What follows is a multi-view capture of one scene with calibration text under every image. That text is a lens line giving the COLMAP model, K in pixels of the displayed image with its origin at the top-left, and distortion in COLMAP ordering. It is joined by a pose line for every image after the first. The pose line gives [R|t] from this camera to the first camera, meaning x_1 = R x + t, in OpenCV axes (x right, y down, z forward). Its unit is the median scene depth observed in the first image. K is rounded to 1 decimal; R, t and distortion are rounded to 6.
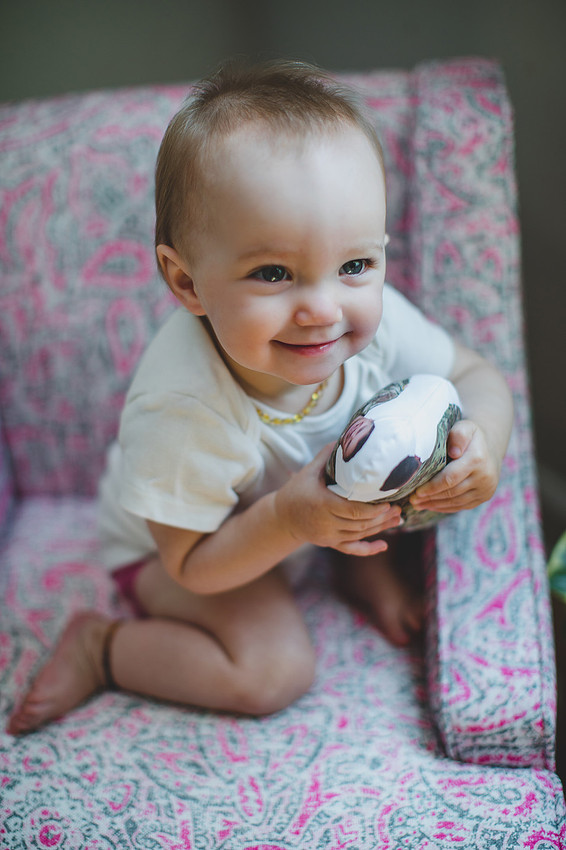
lens RADIAL K [[1292.1, 0, 285.2], [0, 1292.1, 404.8], [0, 0, 1]] dist [0.027081, -0.536830]
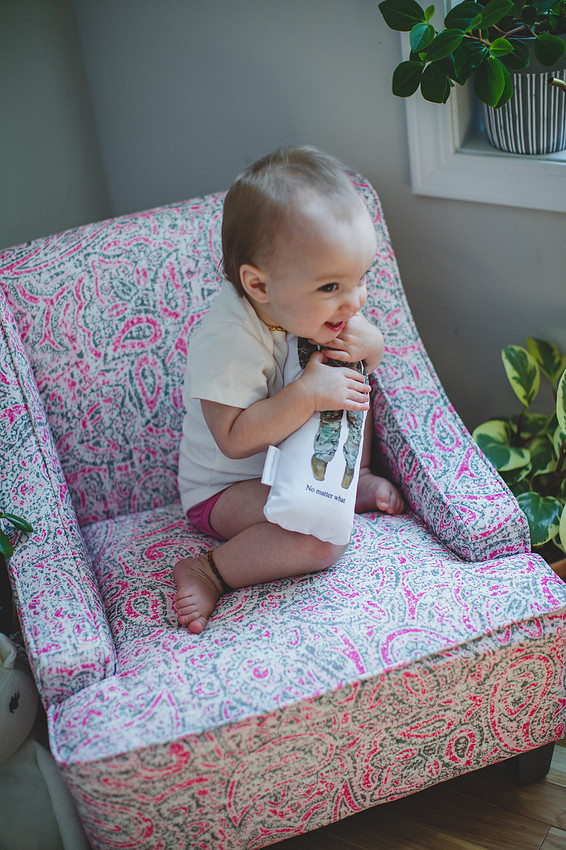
lens RADIAL K [[1292.1, 0, 285.2], [0, 1292.1, 404.8], [0, 0, 1]] dist [0.027081, -0.536830]
pose [[0.912794, -0.202078, 0.354924, -0.550862], [0.259903, 0.957754, -0.123118, 0.204372], [-0.315051, 0.204627, 0.926753, -0.398725]]
